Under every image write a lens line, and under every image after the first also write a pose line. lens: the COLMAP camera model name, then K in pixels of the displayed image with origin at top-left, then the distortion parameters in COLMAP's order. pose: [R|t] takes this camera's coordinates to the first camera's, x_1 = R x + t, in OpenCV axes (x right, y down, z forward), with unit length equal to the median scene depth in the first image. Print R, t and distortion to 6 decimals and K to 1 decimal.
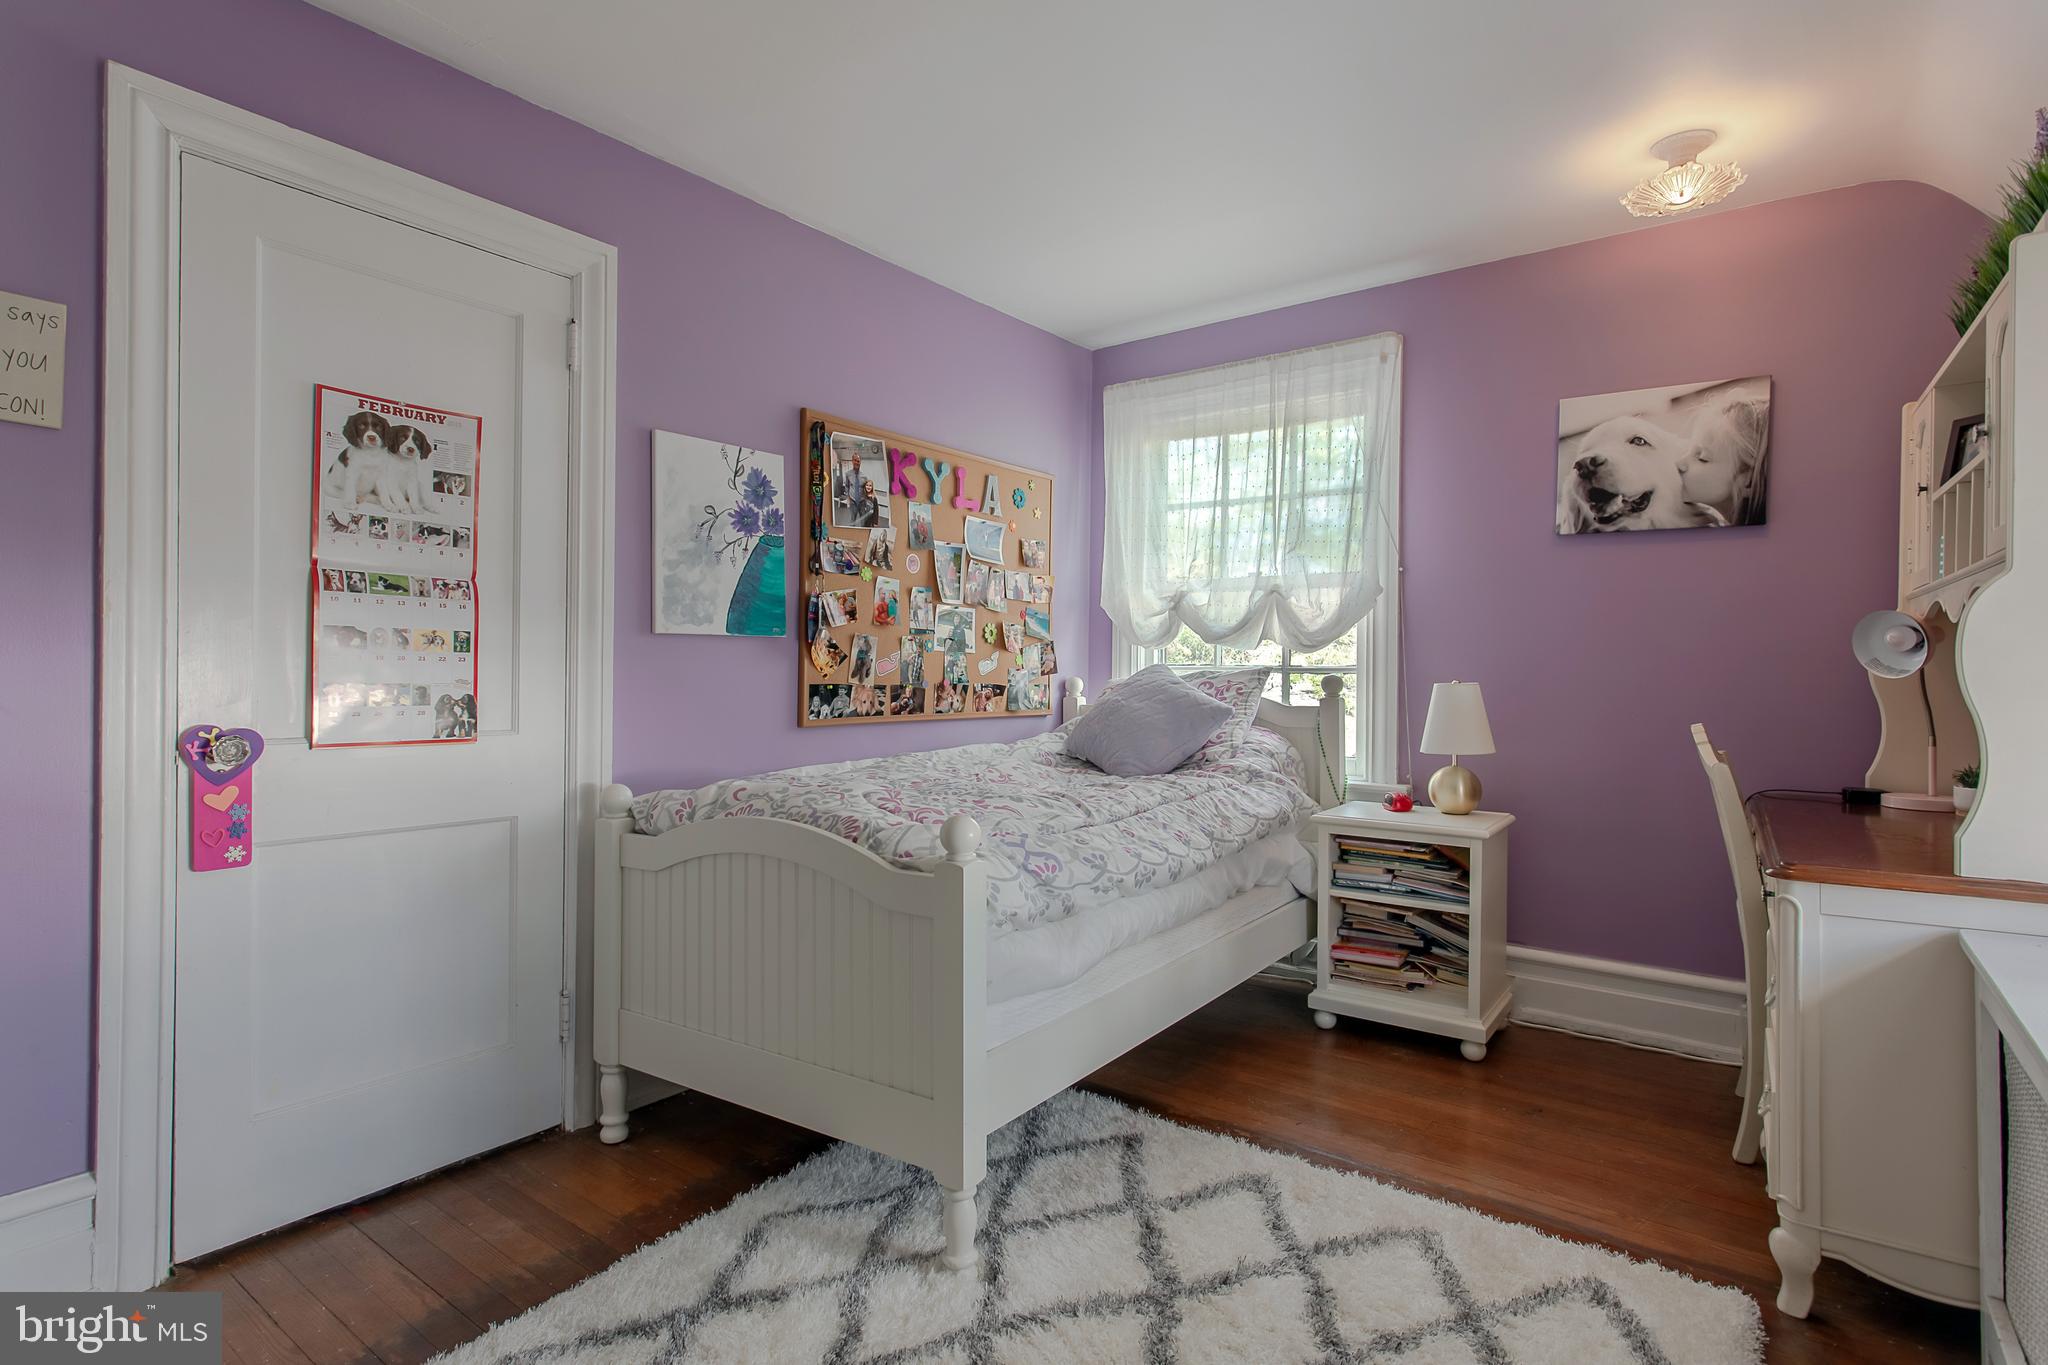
lens RADIAL K [[981.5, 0, 1032.4], [0, 981.5, 677.2], [0, 0, 1]] dist [0.008267, 0.001025]
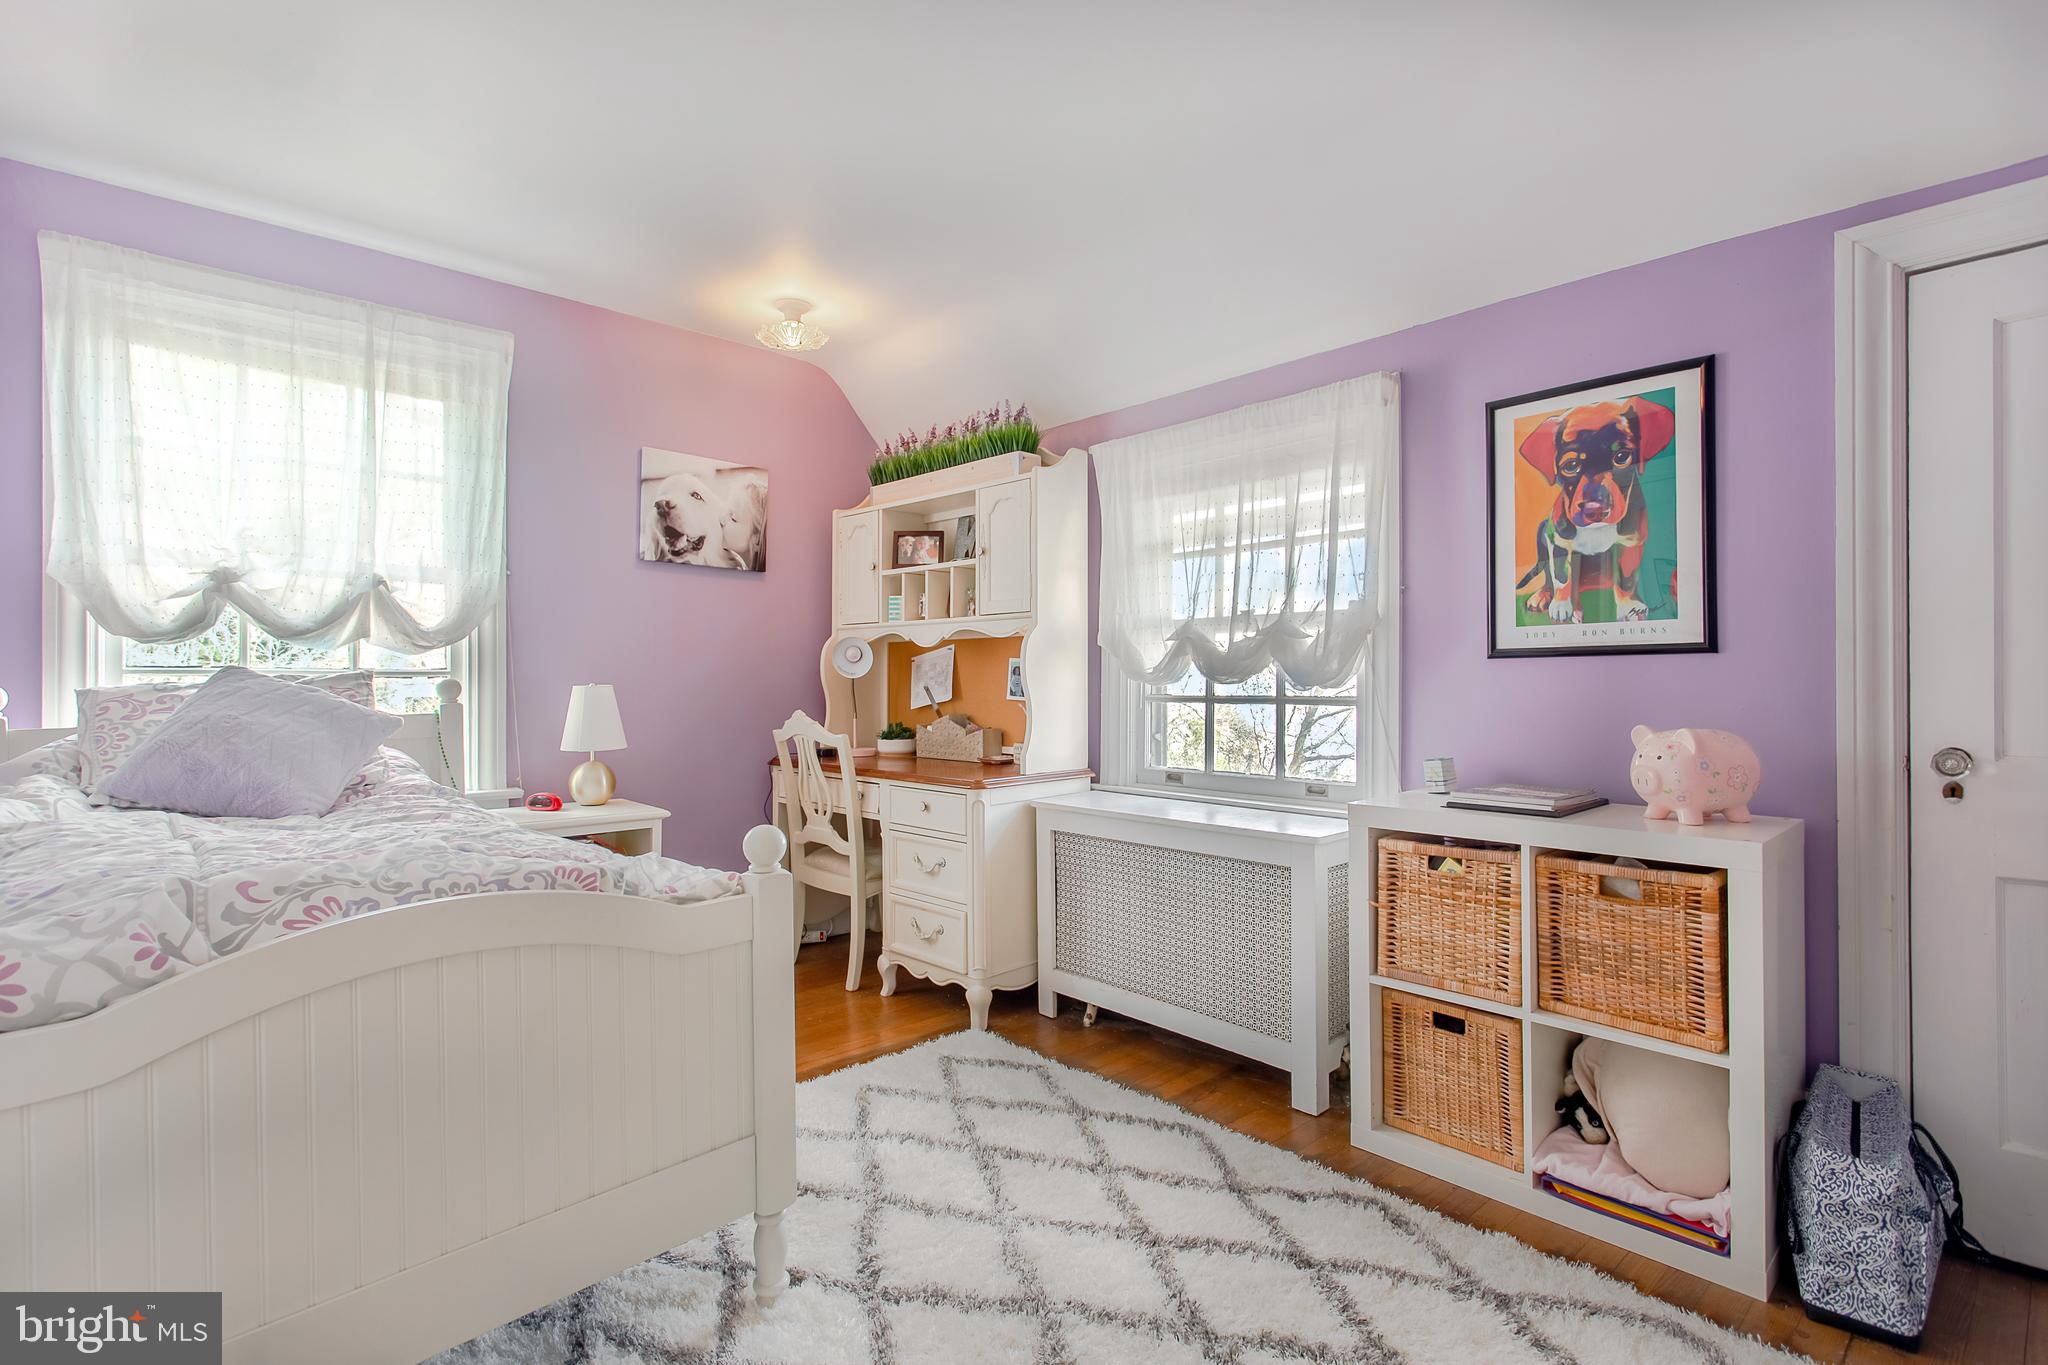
lens RADIAL K [[981.5, 0, 1030.8], [0, 981.5, 676.6], [0, 0, 1]] dist [0.008267, 0.001025]
pose [[0.195378, -0.008533, 0.980691, -0.552810], [0.005380, 0.999956, 0.007629, -0.010176], [-0.980713, 0.003786, 0.195415, 0.314333]]
